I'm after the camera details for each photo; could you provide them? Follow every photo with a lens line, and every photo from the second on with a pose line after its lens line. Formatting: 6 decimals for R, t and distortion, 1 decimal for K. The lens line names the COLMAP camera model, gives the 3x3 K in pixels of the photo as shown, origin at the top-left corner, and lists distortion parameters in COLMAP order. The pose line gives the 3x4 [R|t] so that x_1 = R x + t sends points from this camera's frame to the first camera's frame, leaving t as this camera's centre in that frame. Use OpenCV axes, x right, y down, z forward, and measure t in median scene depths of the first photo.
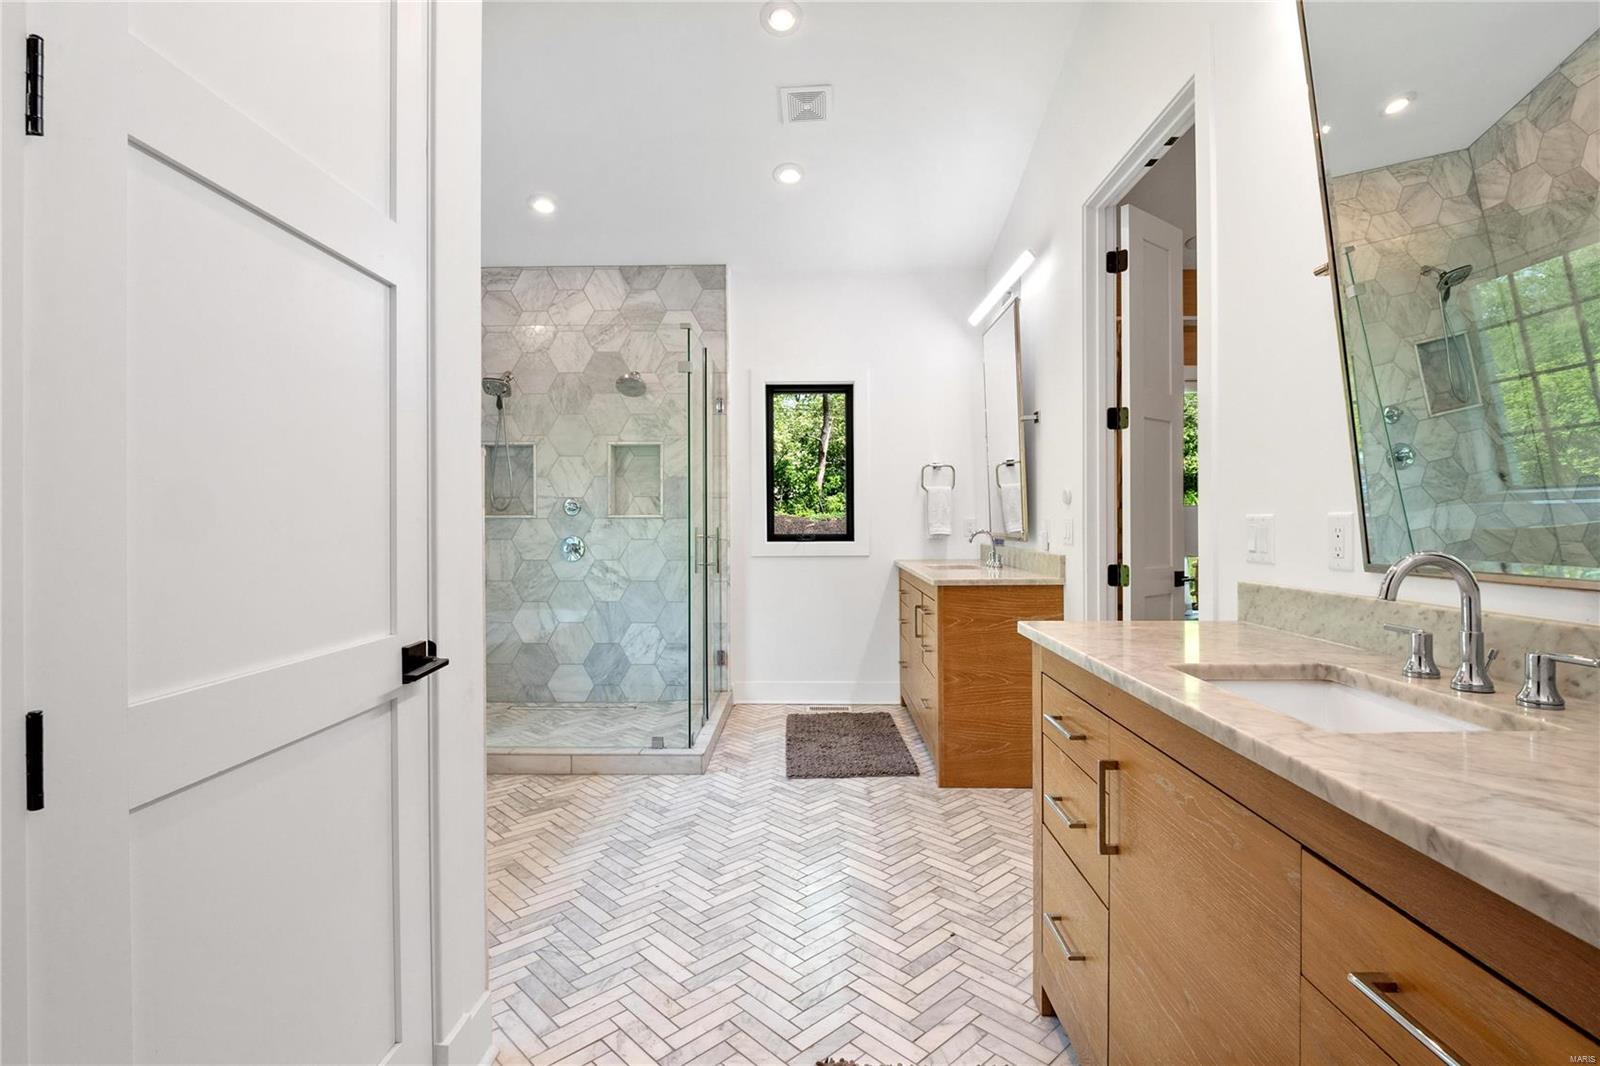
lens RADIAL K [[765.9, 0, 801.3], [0, 765.9, 526.5], [0, 0, 1]] dist [-0.003004, -0.000717]
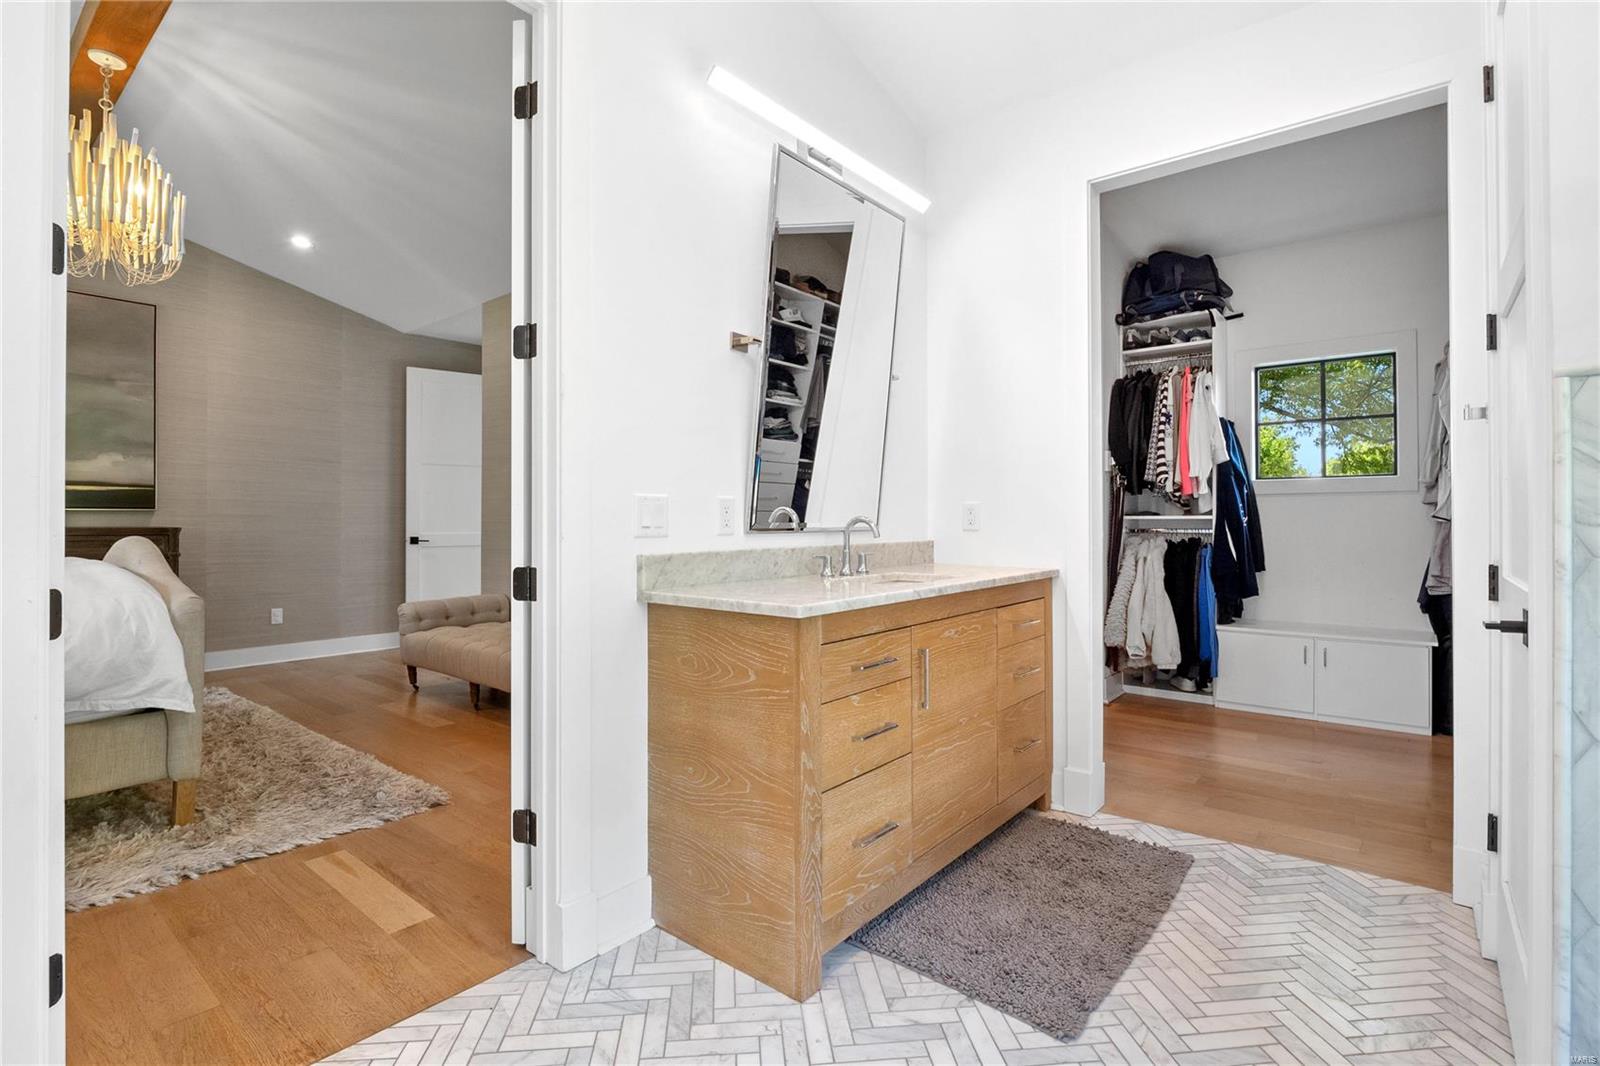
lens RADIAL K [[765.9, 0, 795.3], [0, 765.9, 523.2], [0, 0, 1]] dist [-0.003004, -0.000717]
pose [[-0.781347, 0.001847, 0.624094, -0.294781], [0.006559, 0.999965, 0.005252, 0.023872], [-0.624062, 0.008197, -0.781332, 1.845779]]
